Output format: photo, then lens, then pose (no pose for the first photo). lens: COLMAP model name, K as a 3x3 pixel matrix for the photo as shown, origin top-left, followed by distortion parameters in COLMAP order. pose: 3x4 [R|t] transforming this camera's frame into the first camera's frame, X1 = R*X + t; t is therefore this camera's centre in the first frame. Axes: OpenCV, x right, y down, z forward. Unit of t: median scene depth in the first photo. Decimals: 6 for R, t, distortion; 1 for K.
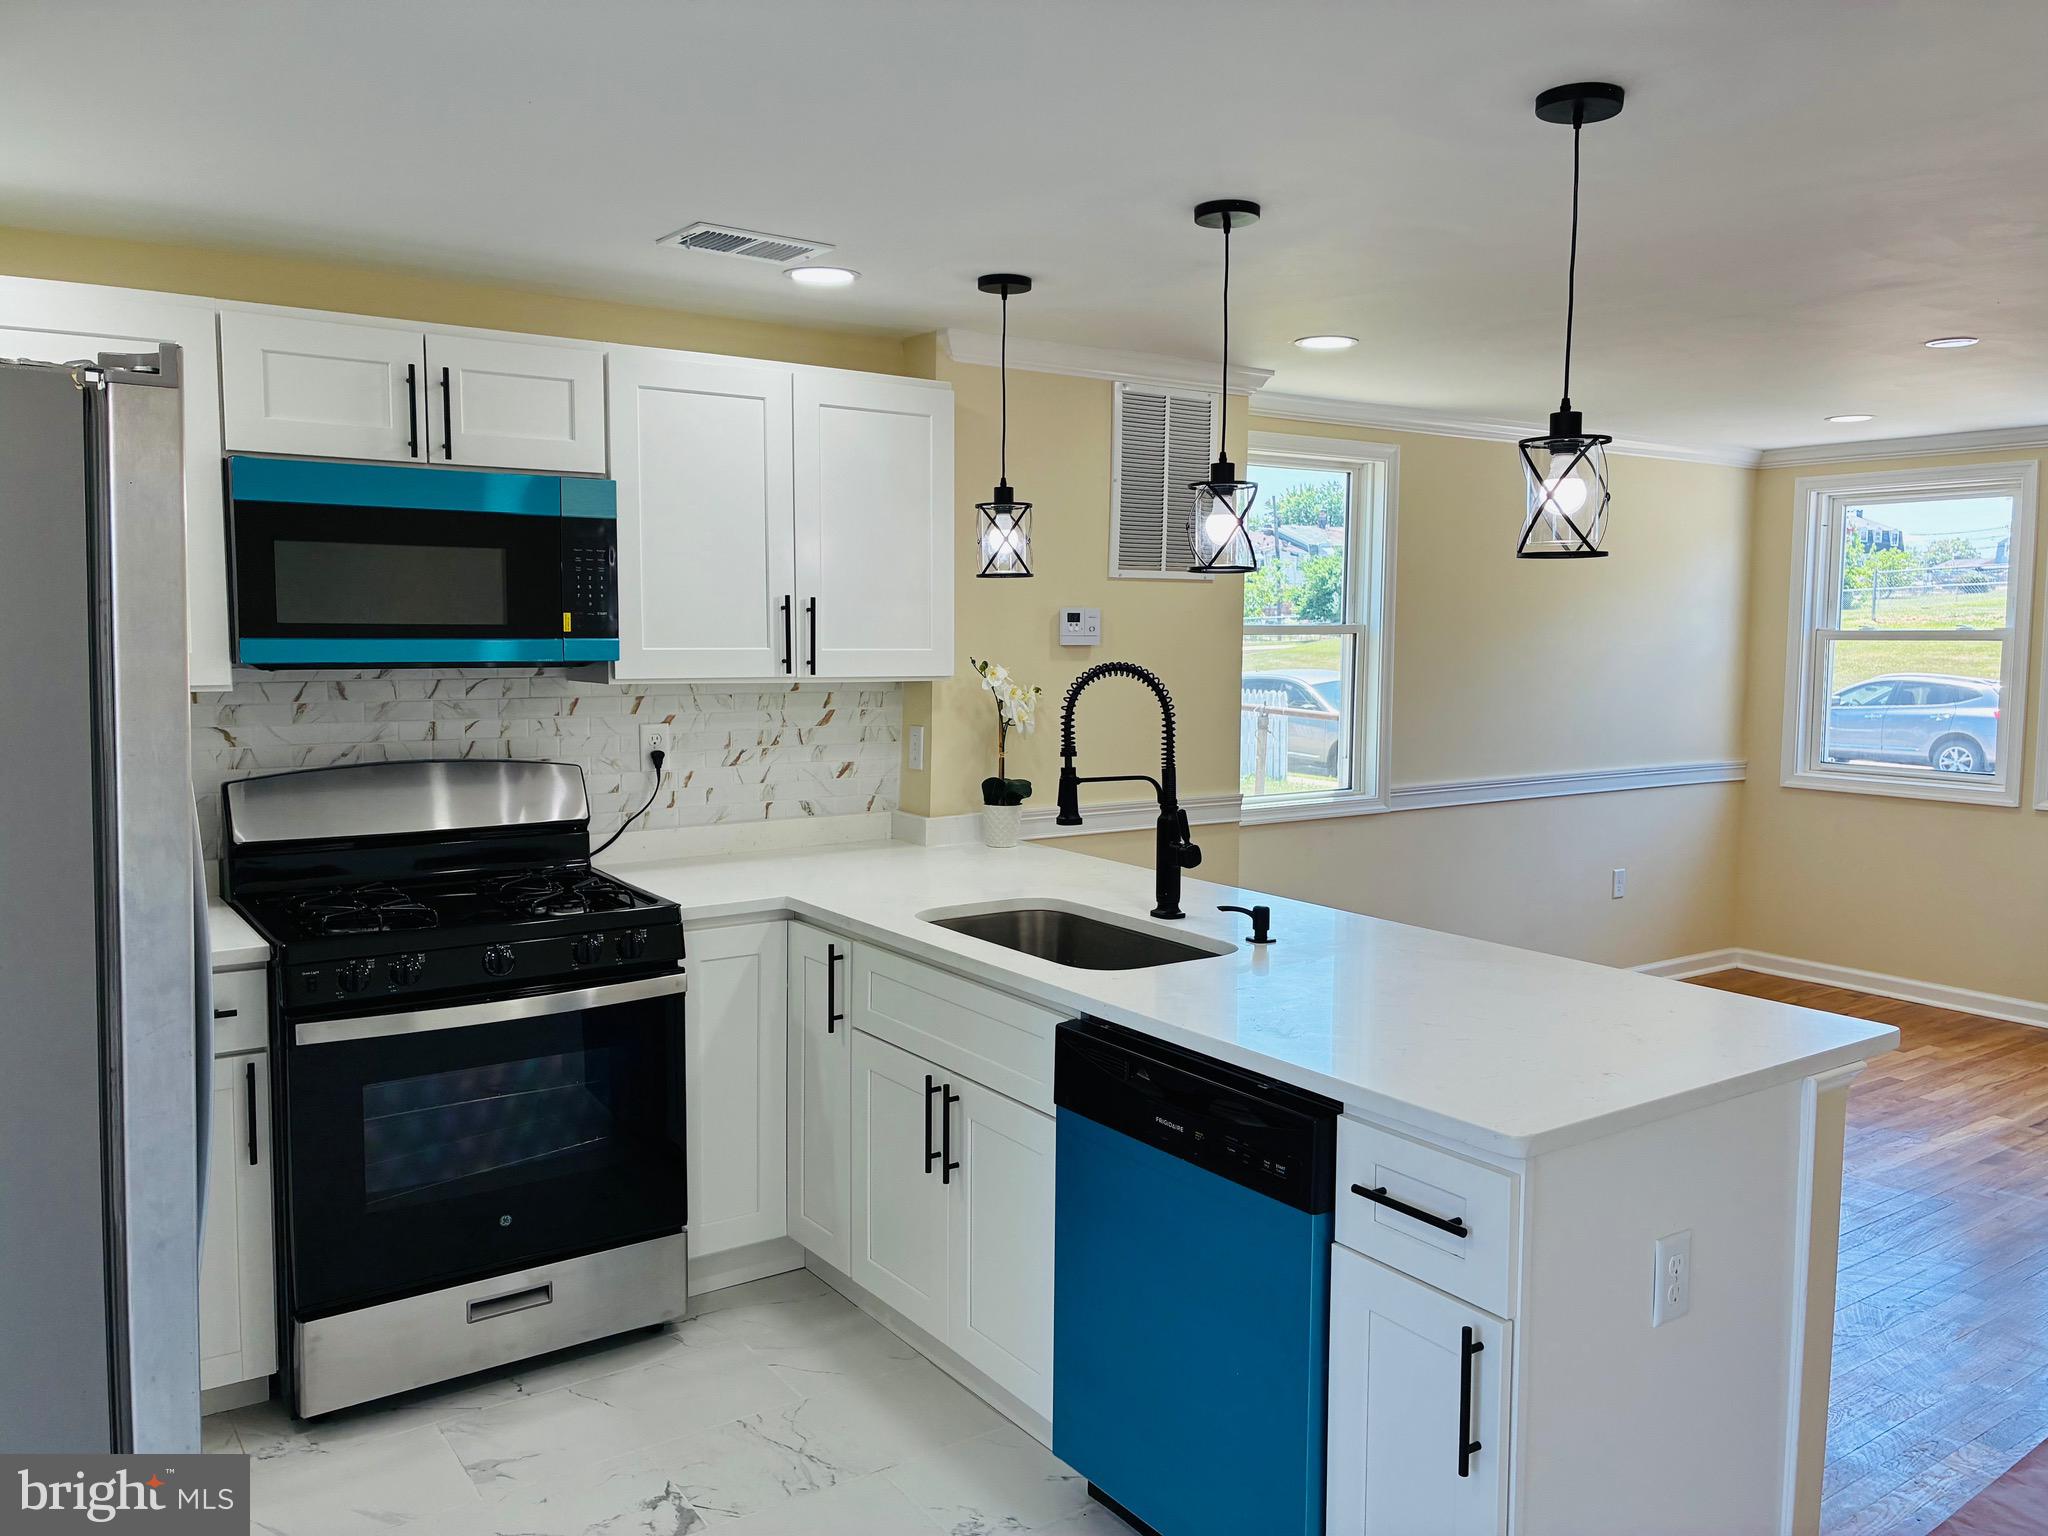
lens RADIAL K [[1563.3, 0, 1042.6], [0, 1563.3, 768.5], [0, 0, 1]] dist [0.056088, -0.061492]
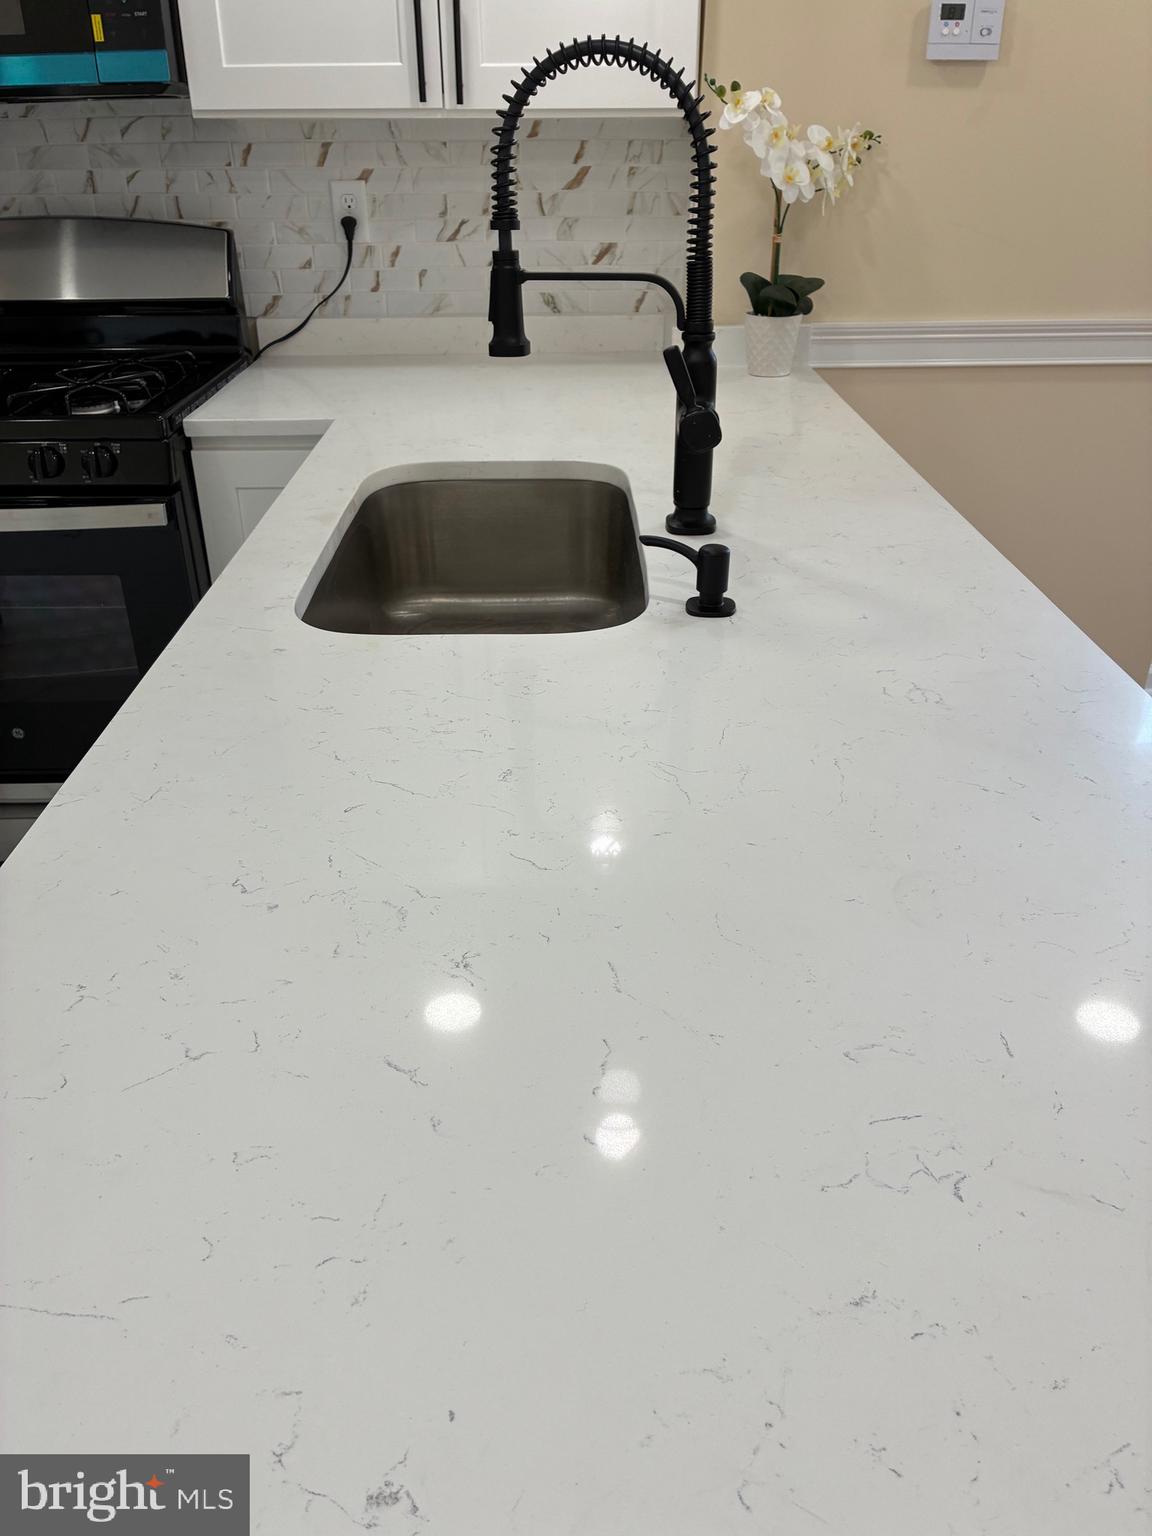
lens RADIAL K [[1156.5, 0, 536.1], [0, 1156.5, 769.5], [0, 0, 1]] dist [0.074573, -0.107016]
pose [[0.805089, 0.273793, -0.526184, 0.296128], [-0.041271, 0.910801, 0.410777, -0.003741], [0.591717, -0.308996, 0.744575, 0.601825]]
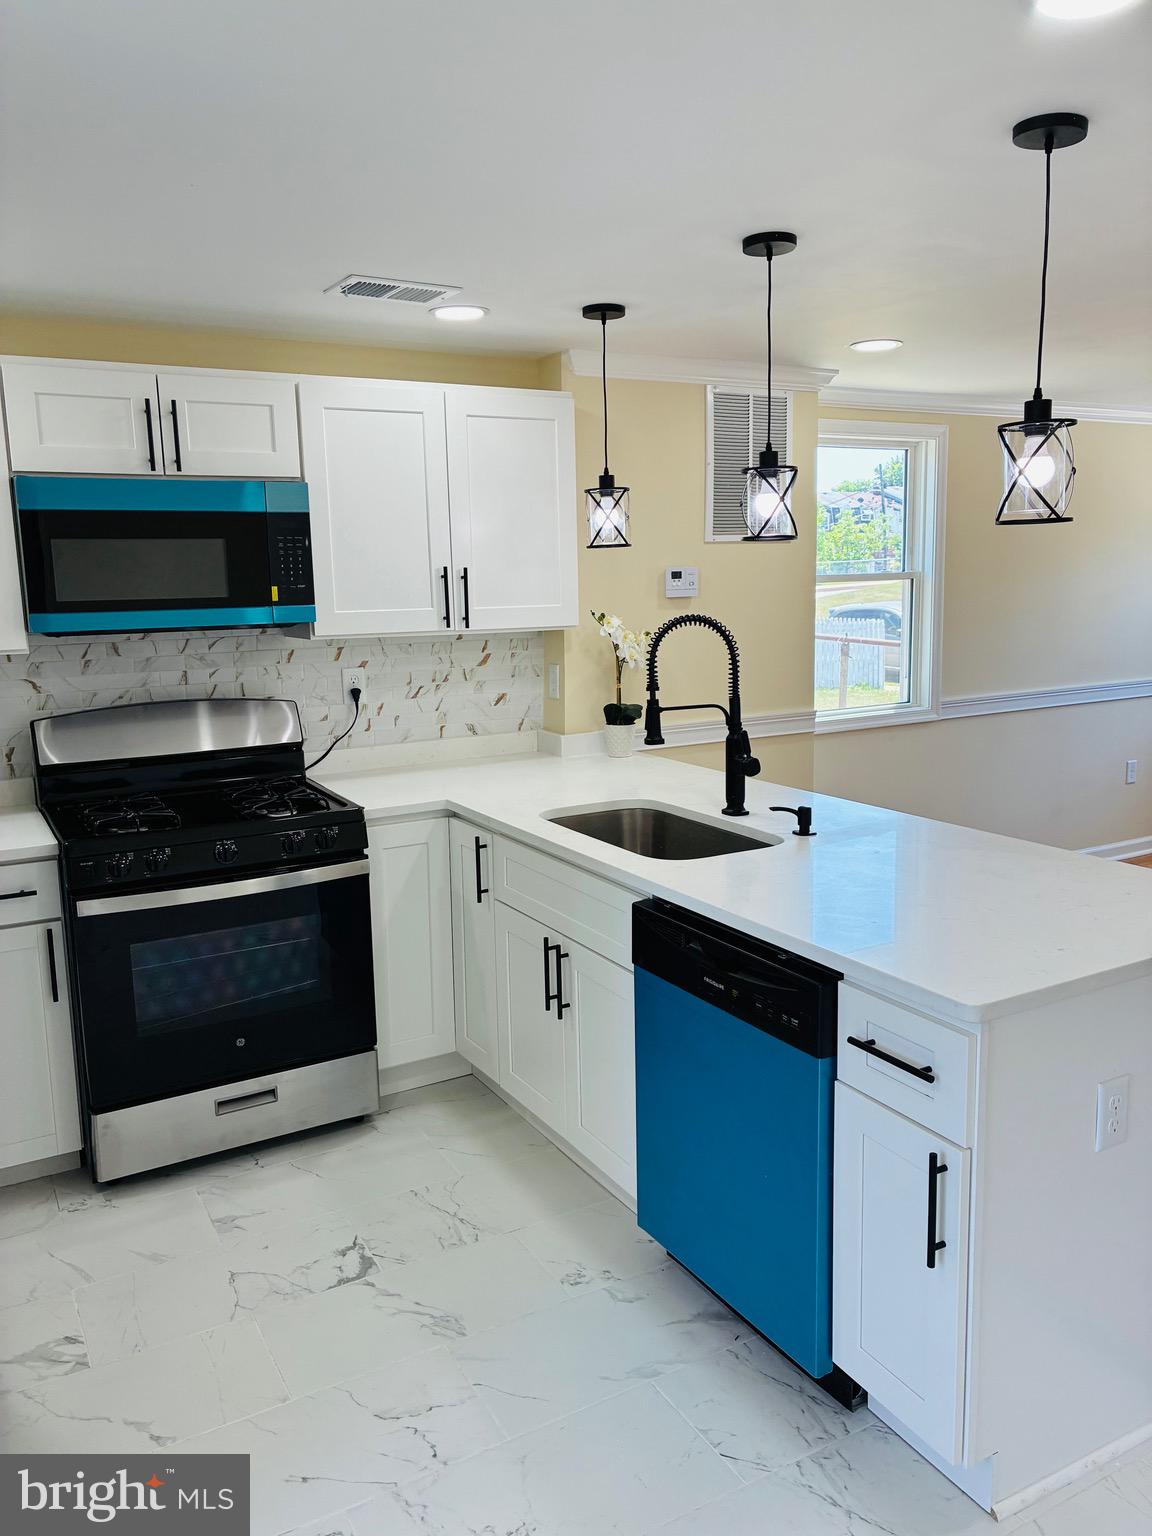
lens RADIAL K [[1172.5, 0, 584.9], [0, 1172.5, 770.9], [0, 0, 1]] dist [0.056088, -0.061492]
pose [[0.994830, -0.012547, -0.100773, 0.054973], [0.020098, 0.997035, 0.074274, -0.013934], [0.099542, -0.075915, 0.992133, 0.038462]]
